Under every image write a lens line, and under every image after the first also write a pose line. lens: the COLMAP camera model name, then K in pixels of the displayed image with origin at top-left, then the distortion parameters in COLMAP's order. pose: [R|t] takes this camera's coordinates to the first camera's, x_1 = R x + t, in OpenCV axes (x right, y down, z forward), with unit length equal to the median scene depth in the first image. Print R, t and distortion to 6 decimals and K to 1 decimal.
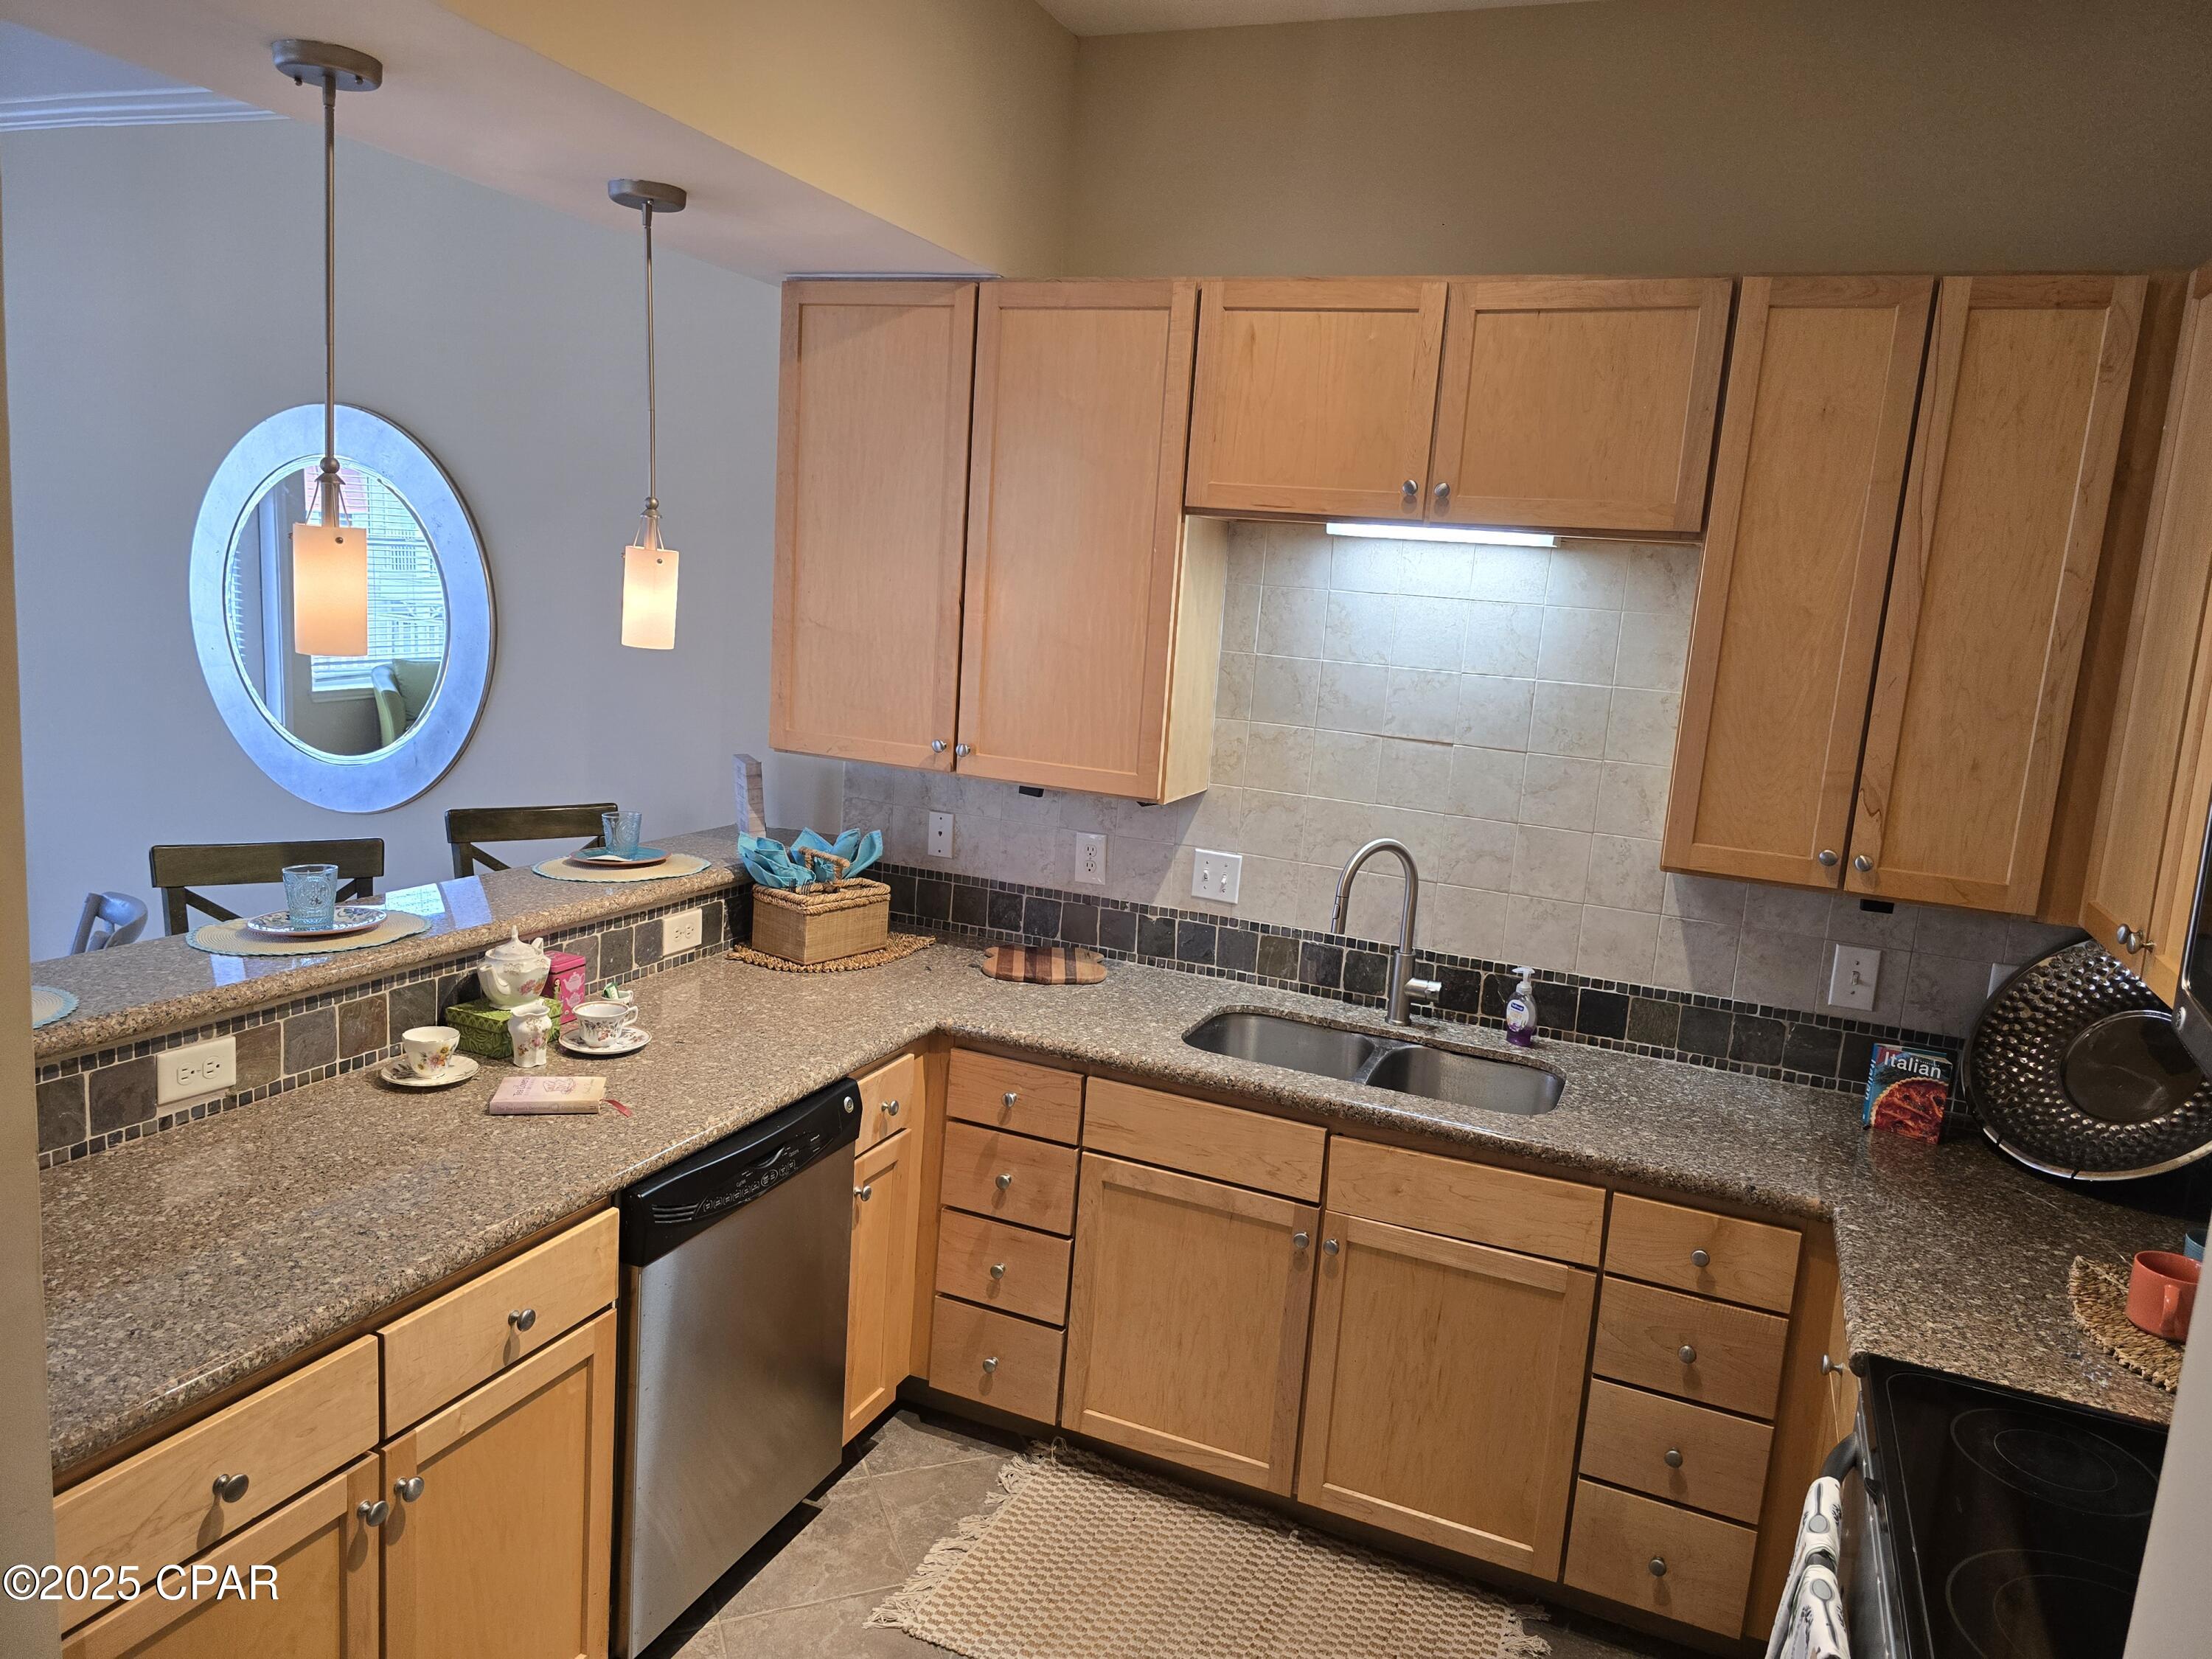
lens RADIAL K [[1511.6, 0, 1138.1], [0, 1511.6, 798.0], [0, 0, 1]] dist [0.139007, -0.140945]
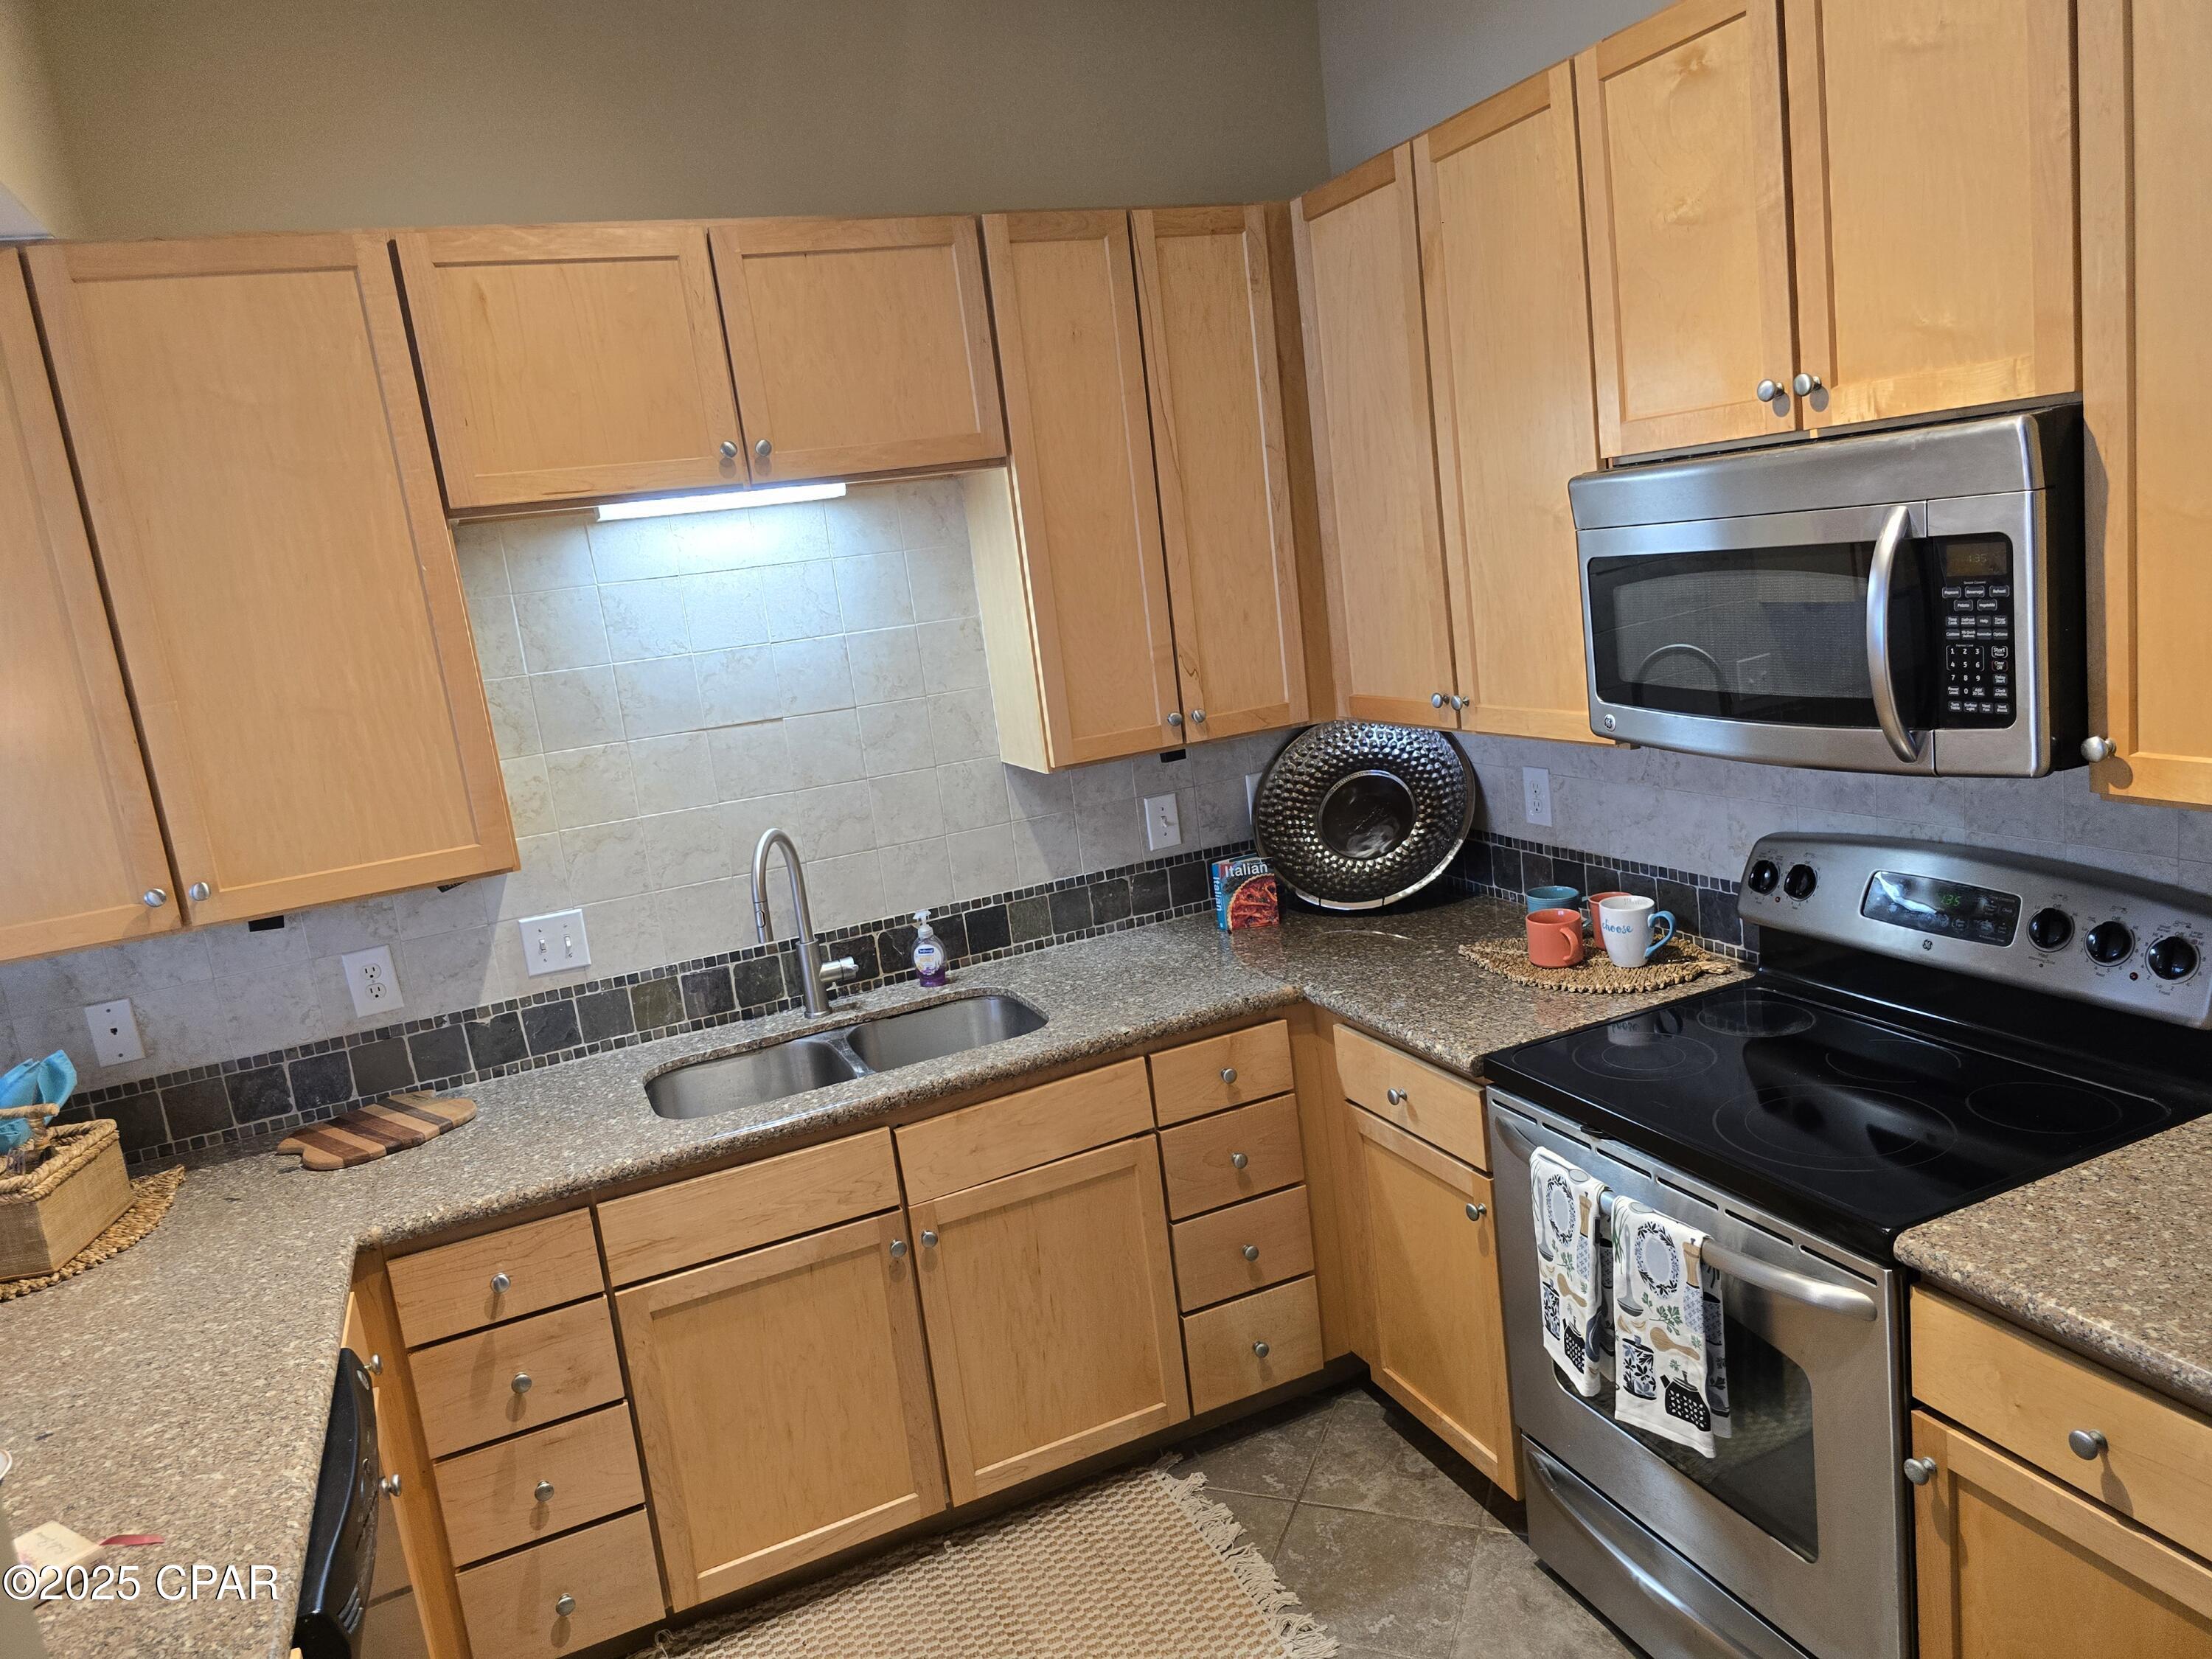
lens RADIAL K [[1511.6, 0, 1138.1], [0, 1511.6, 798.0], [0, 0, 1]] dist [0.139007, -0.140945]
pose [[0.687579, -0.280597, 0.669702, -0.303851], [0.276638, 0.953985, 0.115687, -0.037760], [-0.671347, 0.105721, 0.733564, 0.161636]]
